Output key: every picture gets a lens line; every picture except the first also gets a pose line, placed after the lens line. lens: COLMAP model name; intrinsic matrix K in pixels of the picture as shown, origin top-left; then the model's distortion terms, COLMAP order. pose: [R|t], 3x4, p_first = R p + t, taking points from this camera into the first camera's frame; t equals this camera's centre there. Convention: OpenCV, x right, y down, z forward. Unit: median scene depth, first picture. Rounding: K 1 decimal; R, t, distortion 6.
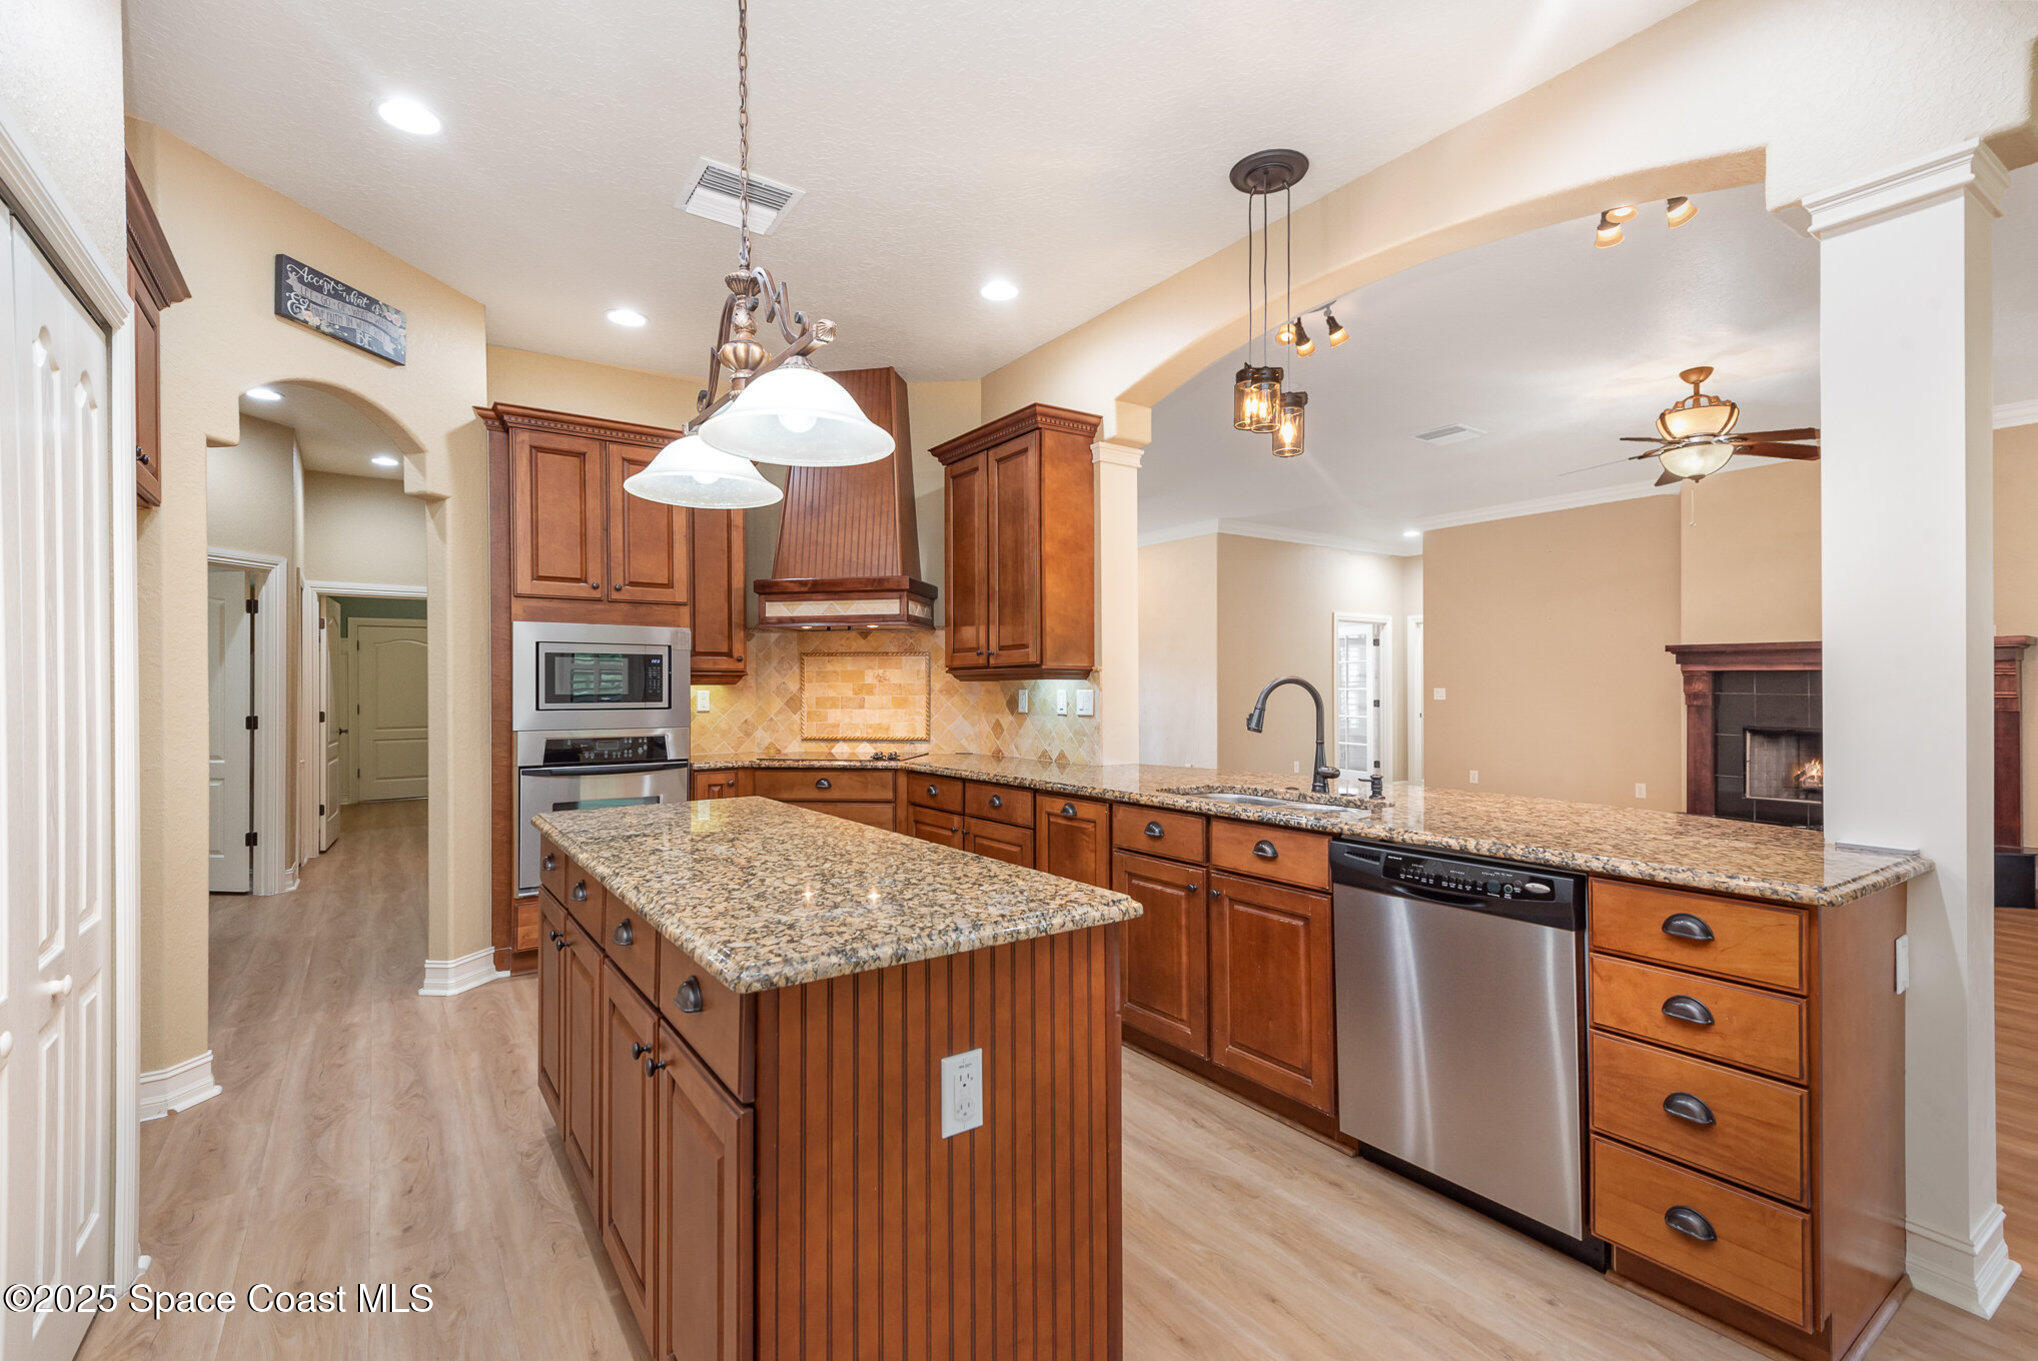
lens RADIAL K [[915.0, 0, 1011.6], [0, 915.0, 682.2], [0, 0, 1]] dist [0.018929, -0.006166]
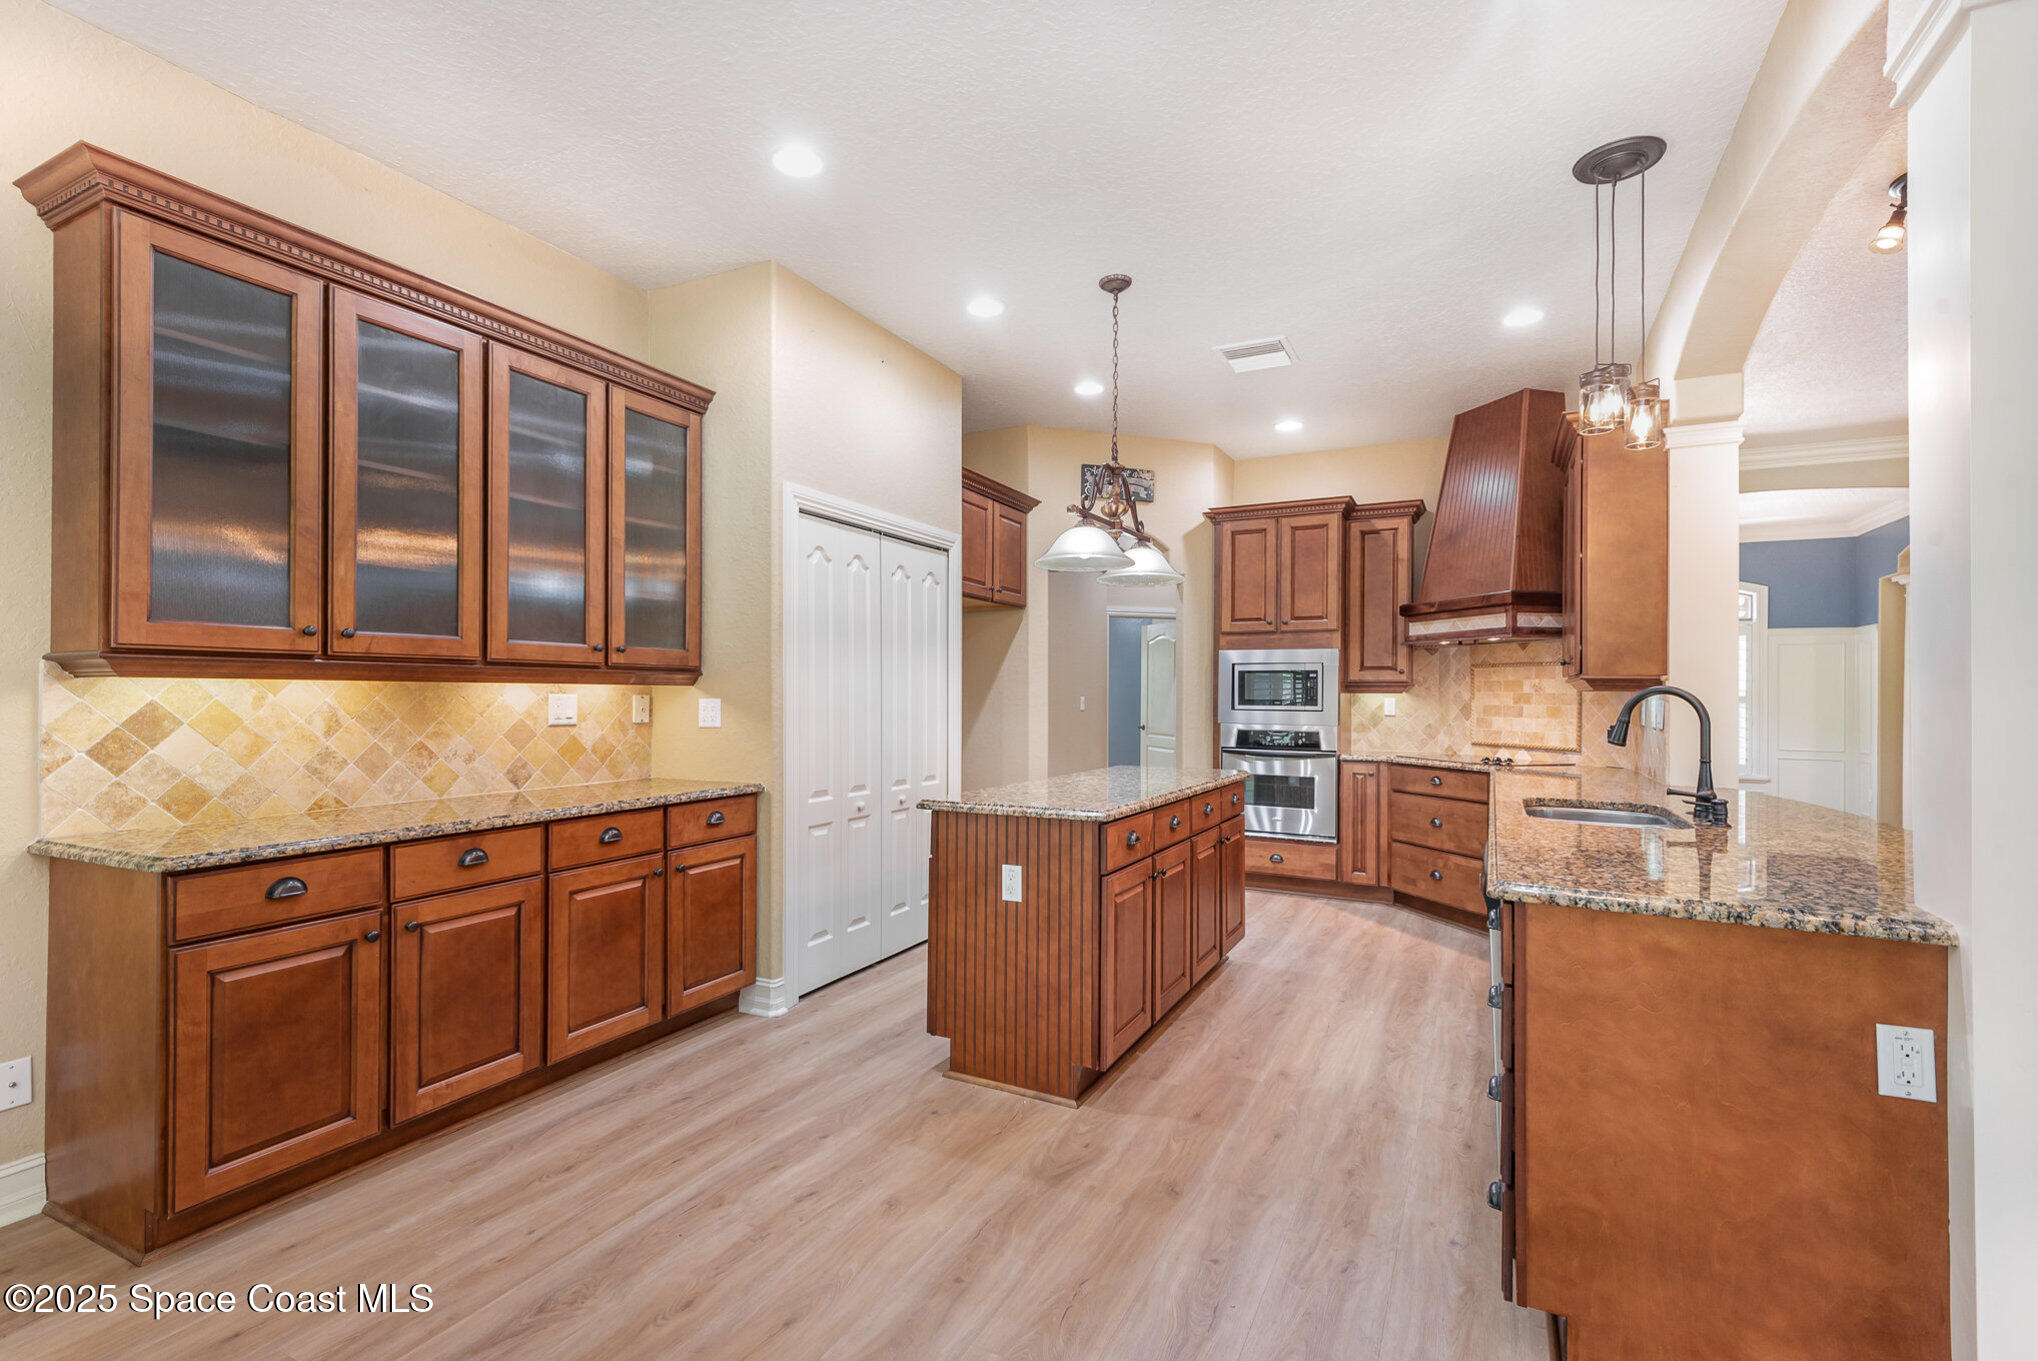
lens RADIAL K [[915.0, 0, 1017.0], [0, 915.0, 689.8], [0, 0, 1]] dist [0.018929, -0.006166]
pose [[0.468243, 0.002247, -0.883597, 0.551523], [-0.002818, 0.999995, 0.001050, -0.001799], [0.883595, 0.001999, 0.468247, 0.002760]]
